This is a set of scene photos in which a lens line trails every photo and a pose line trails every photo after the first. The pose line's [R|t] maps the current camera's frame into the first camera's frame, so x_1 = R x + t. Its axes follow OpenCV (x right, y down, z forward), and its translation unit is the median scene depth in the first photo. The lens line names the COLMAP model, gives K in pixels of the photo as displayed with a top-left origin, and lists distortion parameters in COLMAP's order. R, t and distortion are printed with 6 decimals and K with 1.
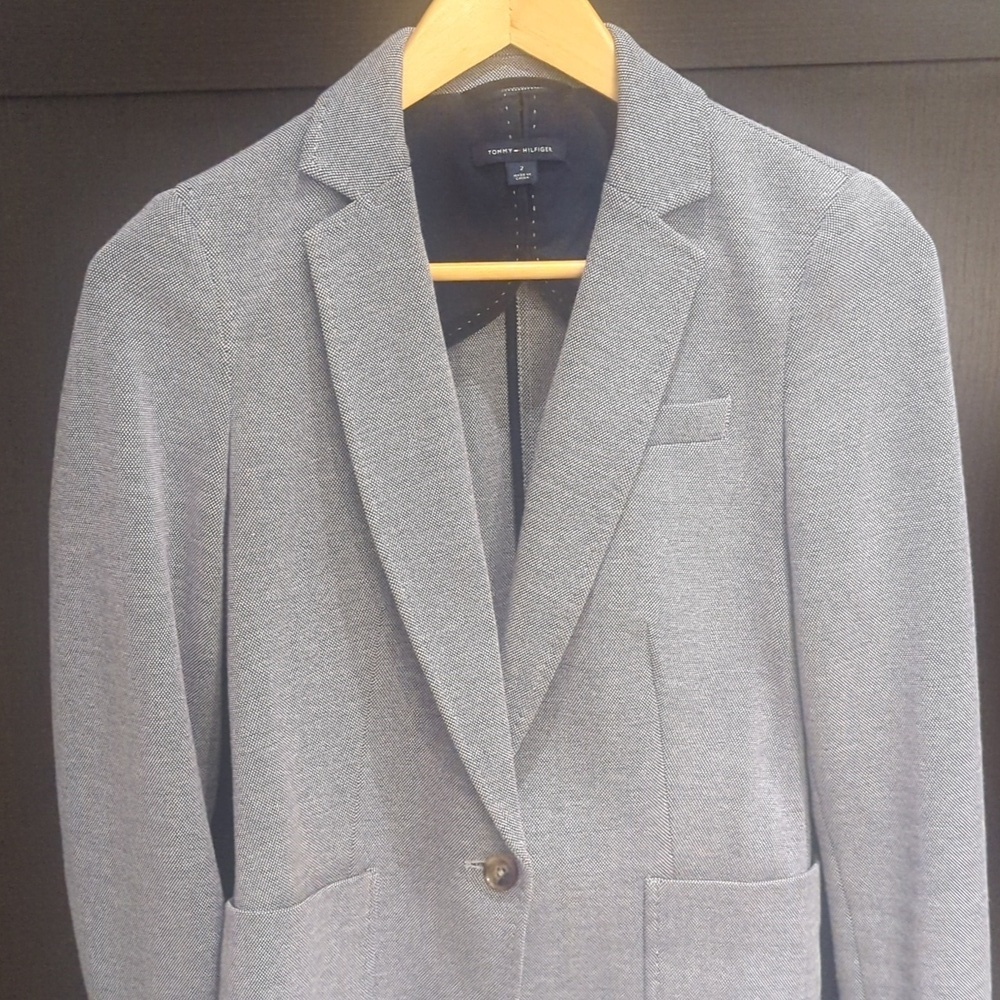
lens RADIAL K [[1415.0, 0, 500.0], [0, 1415.0, 500.0], [0, 0, 1]] dist [0.021747, -0.146354]
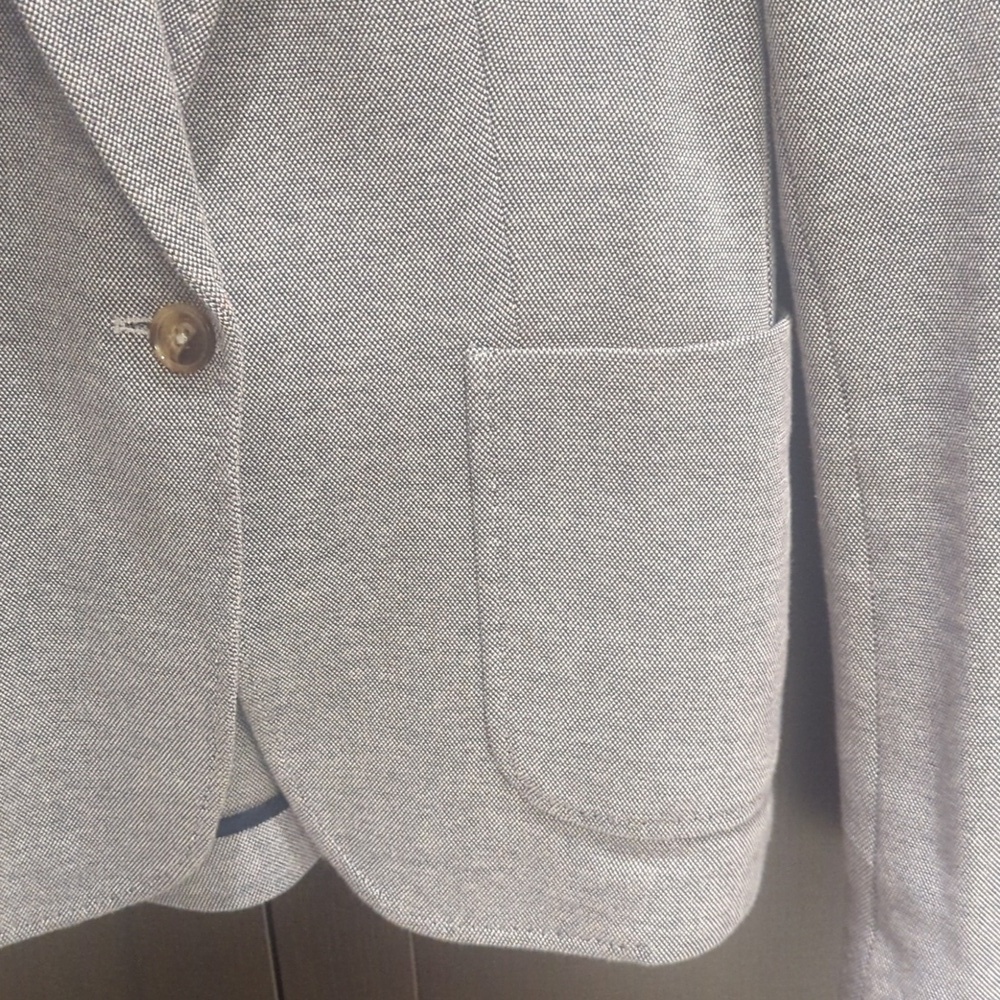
lens RADIAL K [[1415.0, 0, 500.0], [0, 1415.0, 500.0], [0, 0, 1]] dist [0.021747, -0.146354]
pose [[0.999193, -0.033617, 0.021991, 0.103522], [0.028343, 0.977912, 0.207088, 0.216147], [-0.028467, -0.206298, 0.978075, 0.474302]]
